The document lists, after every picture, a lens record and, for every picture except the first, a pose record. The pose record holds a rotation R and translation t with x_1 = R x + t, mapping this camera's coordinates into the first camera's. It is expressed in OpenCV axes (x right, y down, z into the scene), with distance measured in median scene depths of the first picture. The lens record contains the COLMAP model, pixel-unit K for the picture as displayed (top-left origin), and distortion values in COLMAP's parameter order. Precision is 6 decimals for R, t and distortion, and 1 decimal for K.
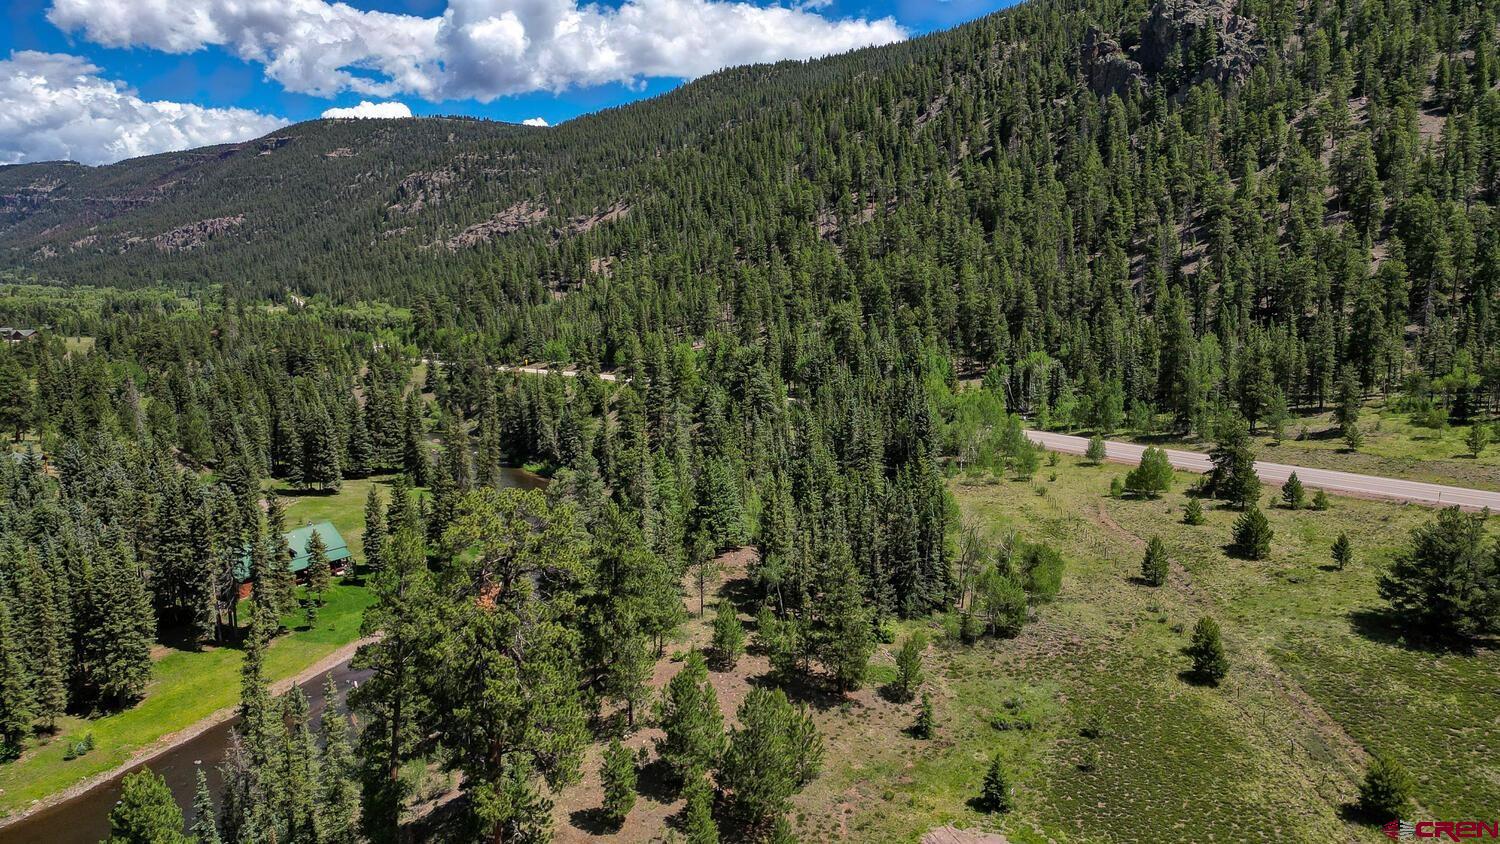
lens RADIAL K [[1050.2, 0, 752.3], [0, 1050.2, 420.4], [0, 0, 1]] dist [0.088952, -0.085004]
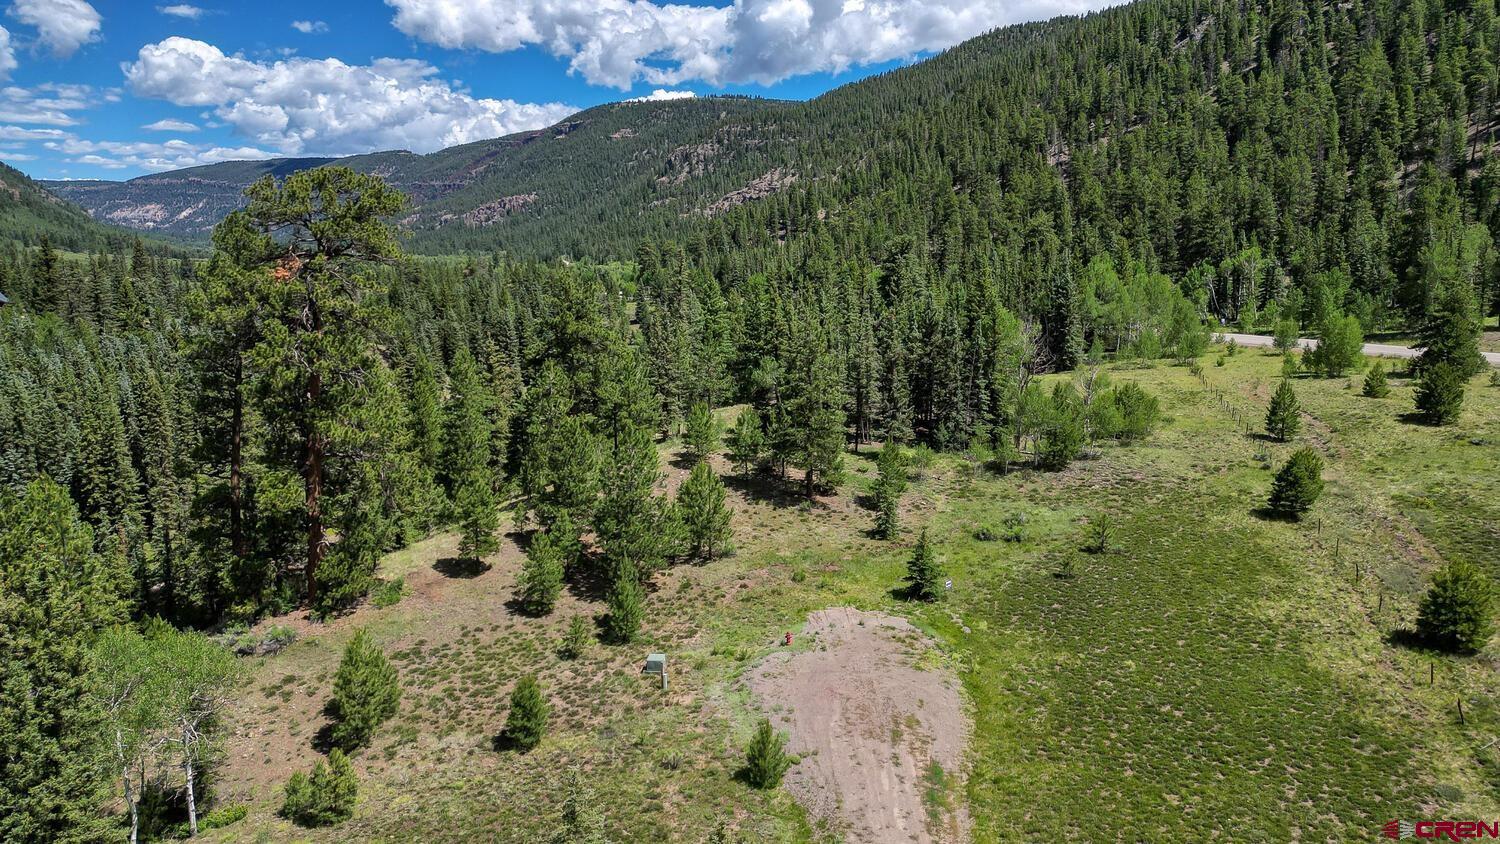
lens RADIAL K [[1050.2, 0, 752.3], [0, 1050.2, 420.4], [0, 0, 1]] dist [0.088952, -0.085004]
pose [[0.968623, 0.041829, -0.244988, 0.052675], [-0.037601, 0.999053, 0.021909, 0.038214], [0.245673, -0.012010, 0.969278, 0.032844]]
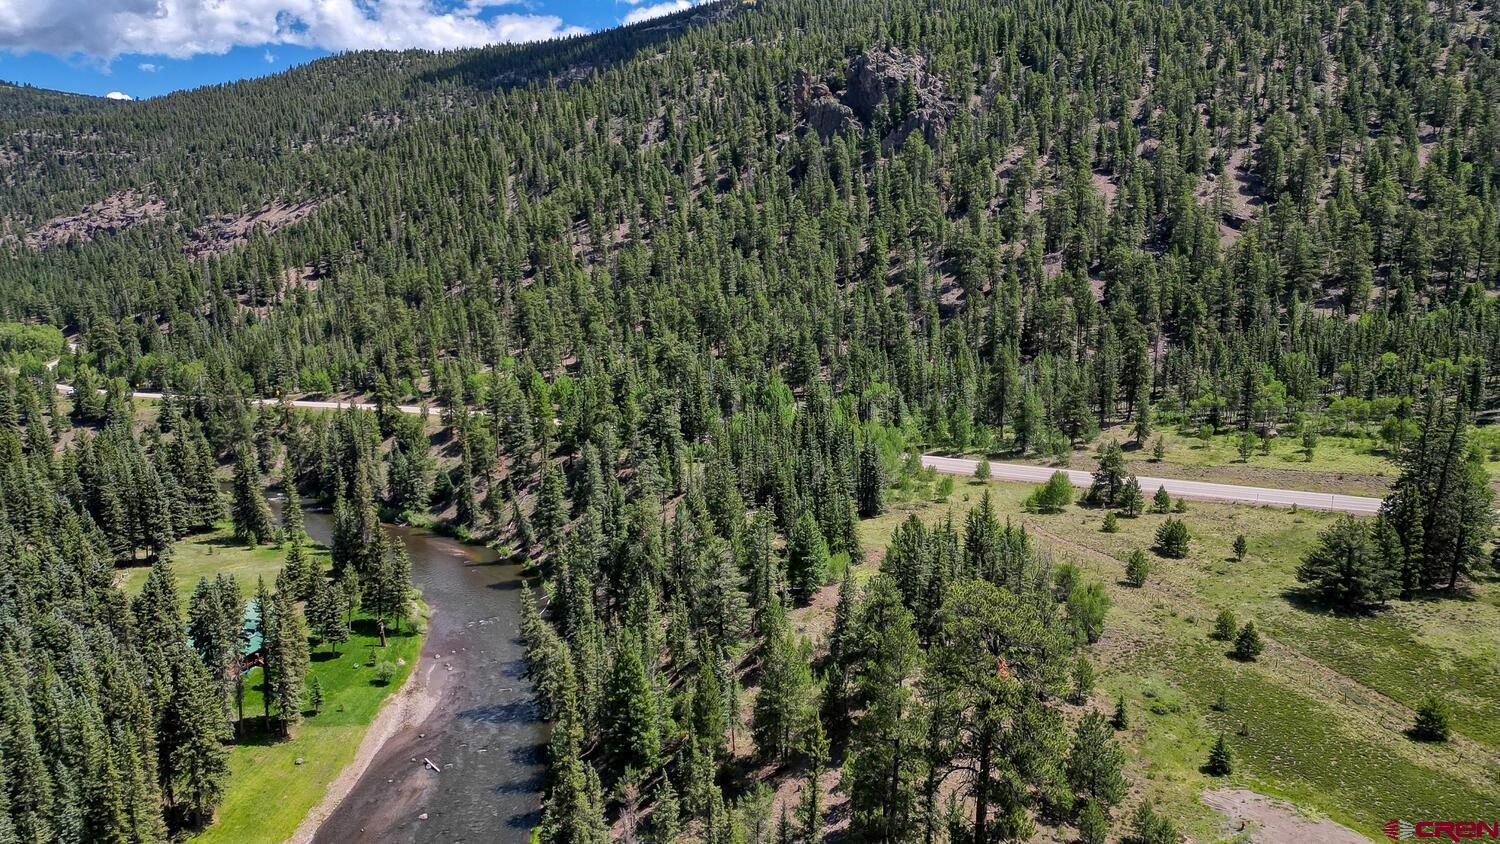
lens RADIAL K [[1050.2, 0, 752.3], [0, 1050.2, 420.4], [0, 0, 1]] dist [0.088952, -0.085004]
pose [[0.936436, -0.048359, 0.347491, -0.143286], [0.045978, 0.998828, 0.015098, -0.025437], [-0.347814, 0.001839, 0.937562, -0.017304]]
